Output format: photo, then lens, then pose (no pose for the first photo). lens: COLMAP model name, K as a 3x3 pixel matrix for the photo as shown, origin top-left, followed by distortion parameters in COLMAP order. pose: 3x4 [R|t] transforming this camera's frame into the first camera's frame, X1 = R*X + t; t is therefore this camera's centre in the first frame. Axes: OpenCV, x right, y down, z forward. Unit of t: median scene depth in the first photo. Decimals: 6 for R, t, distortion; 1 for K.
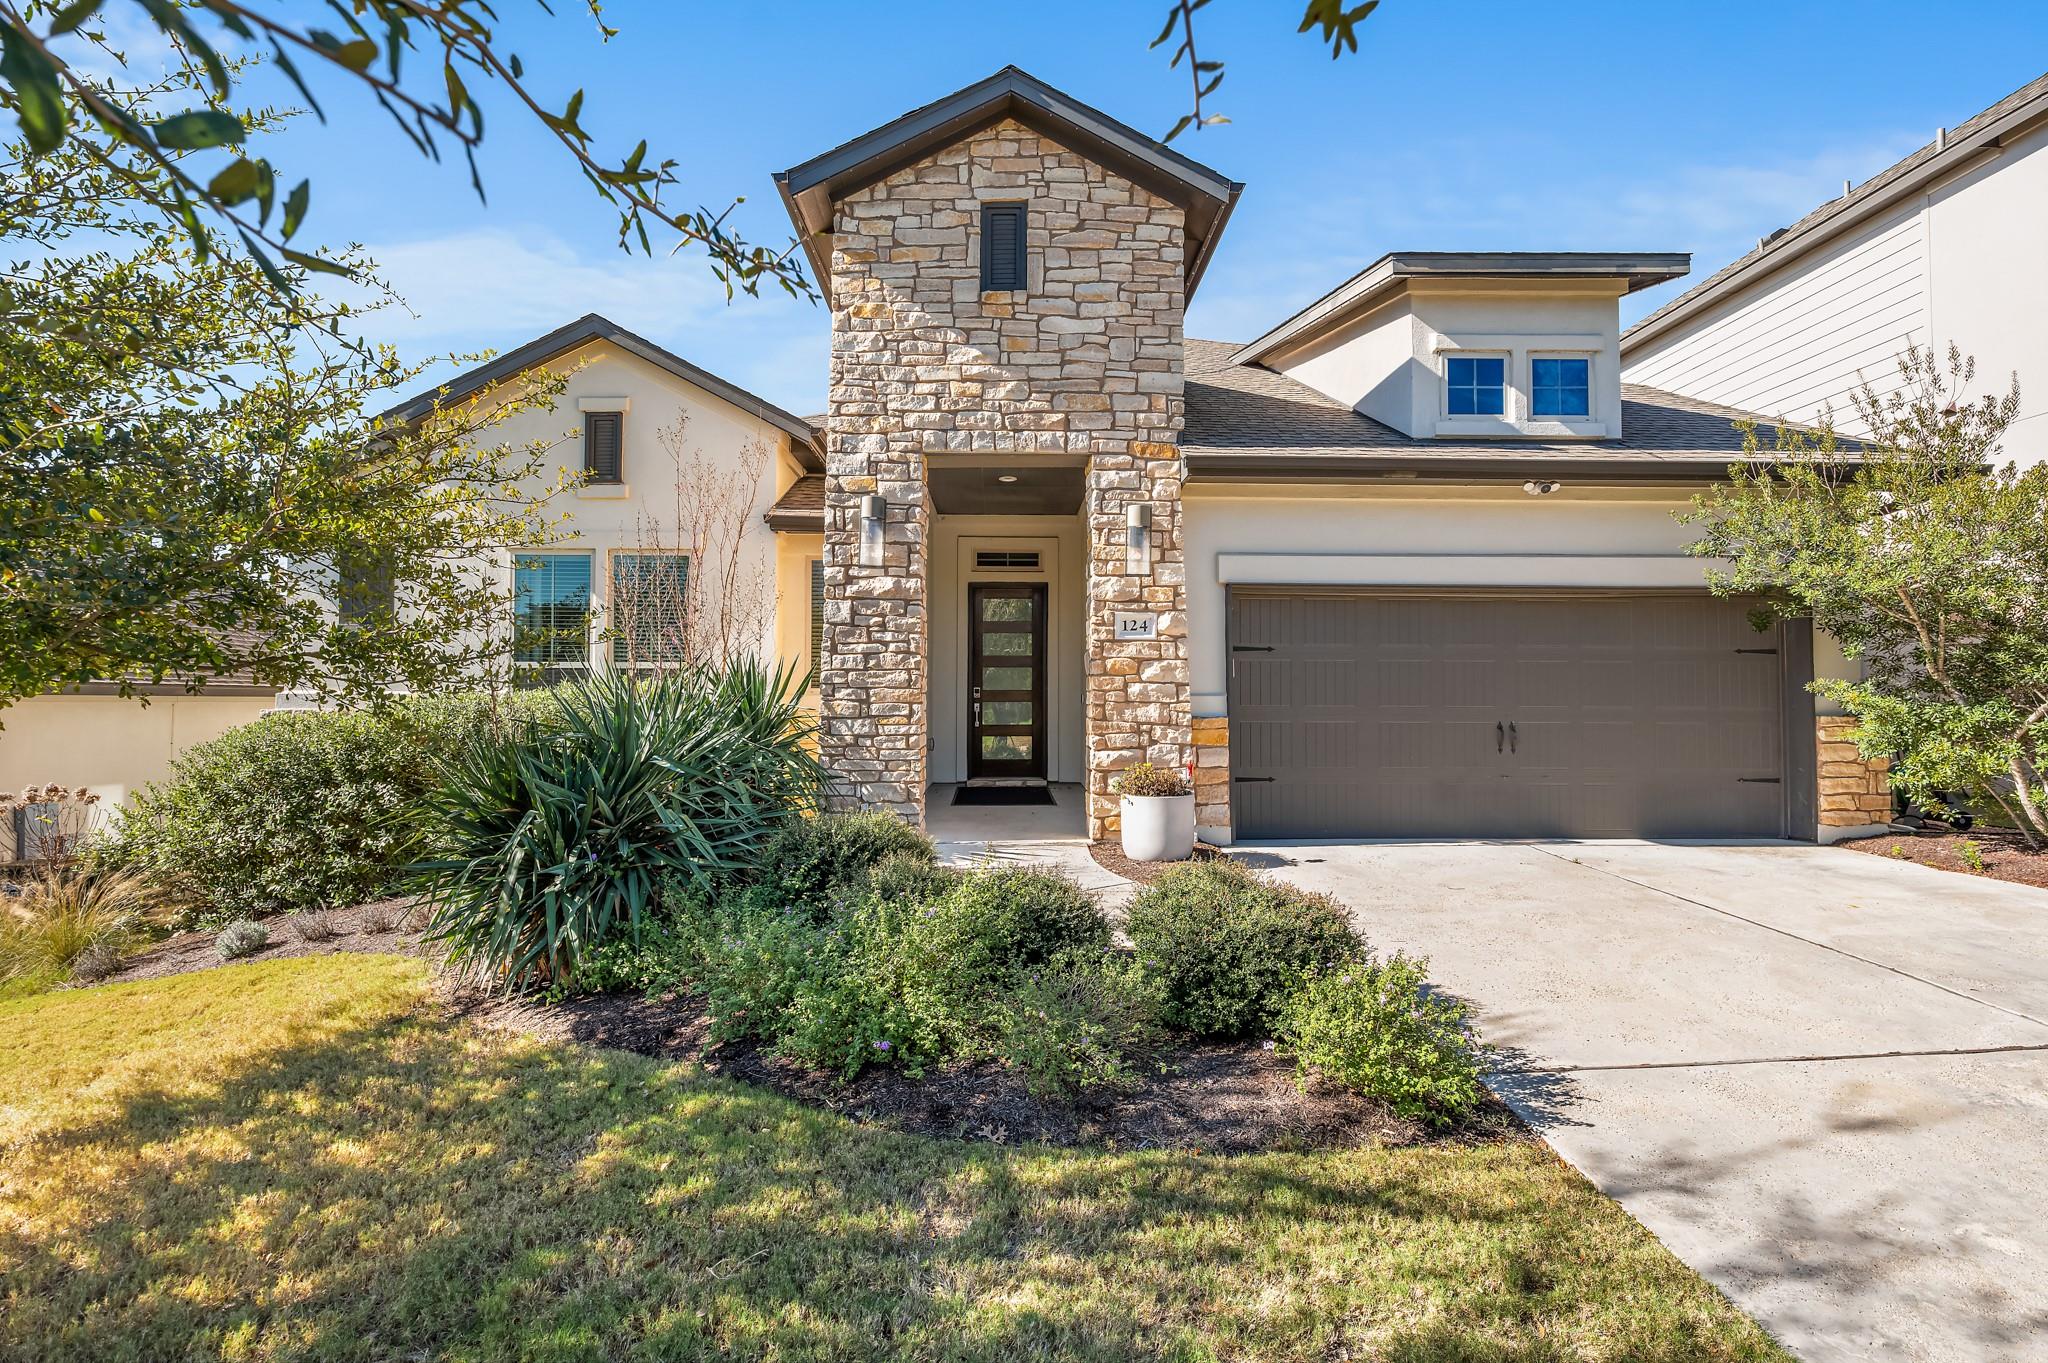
lens RADIAL K [[950.9, 0, 1039.7], [0, 950.9, 674.7], [0, 0, 1]] dist [-0.001068, -0.000126]
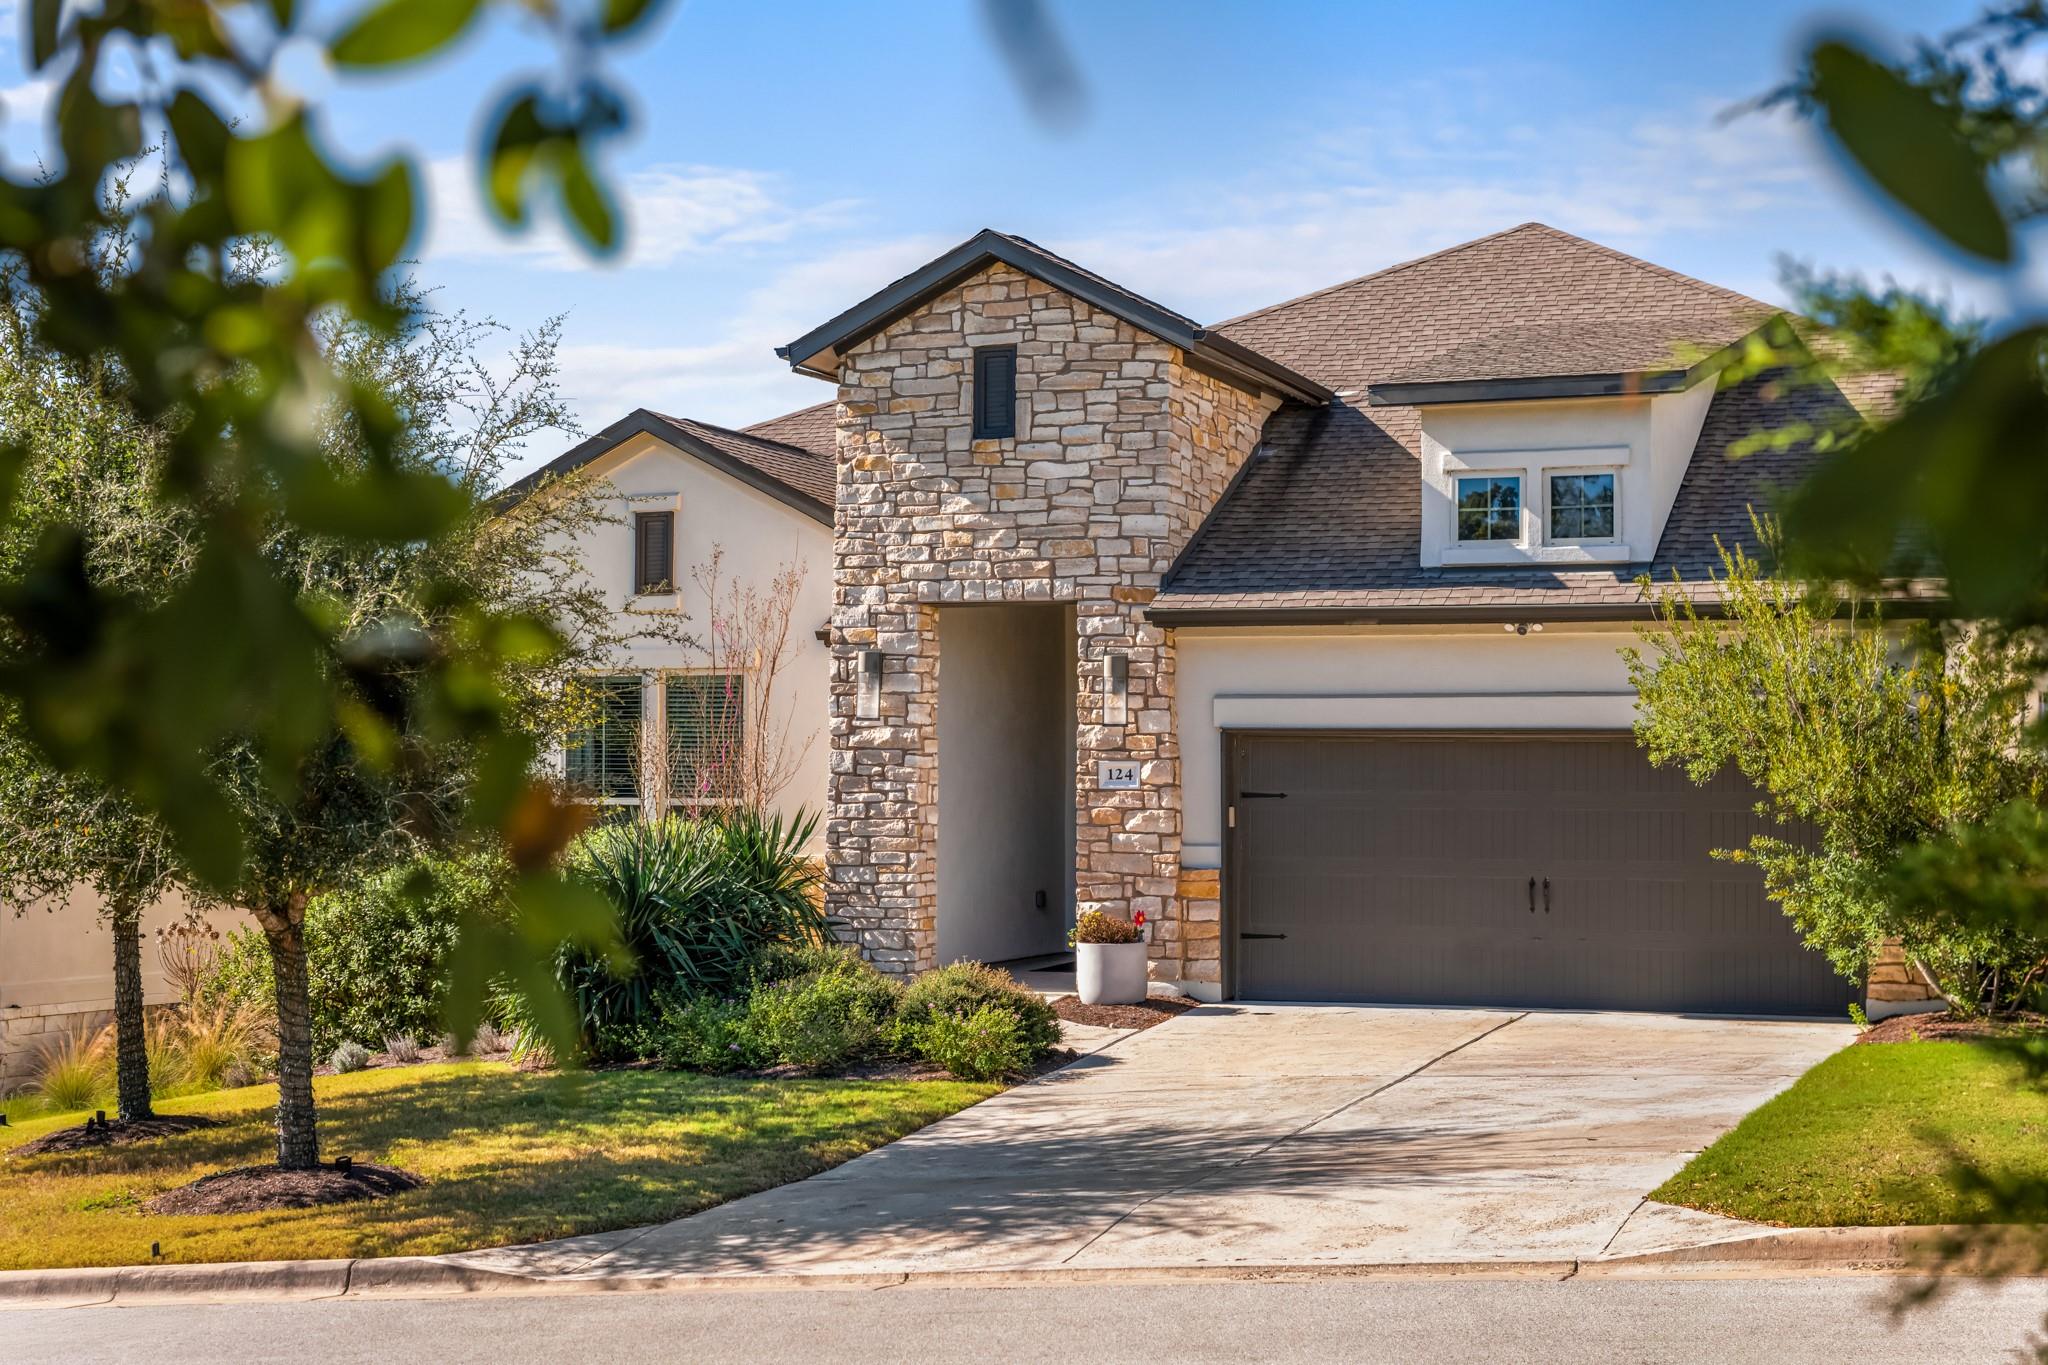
lens RADIAL K [[3223.2, 0, 1021.8], [0, 3223.2, 684.6], [0, 0, 1]] dist [0.016963, 0.000000]
pose [[0.930915, -0.010489, -0.365084, 1.218965], [0.007522, 0.999926, -0.009547, -0.113218], [0.365157, 0.006142, 0.930926, -2.128551]]
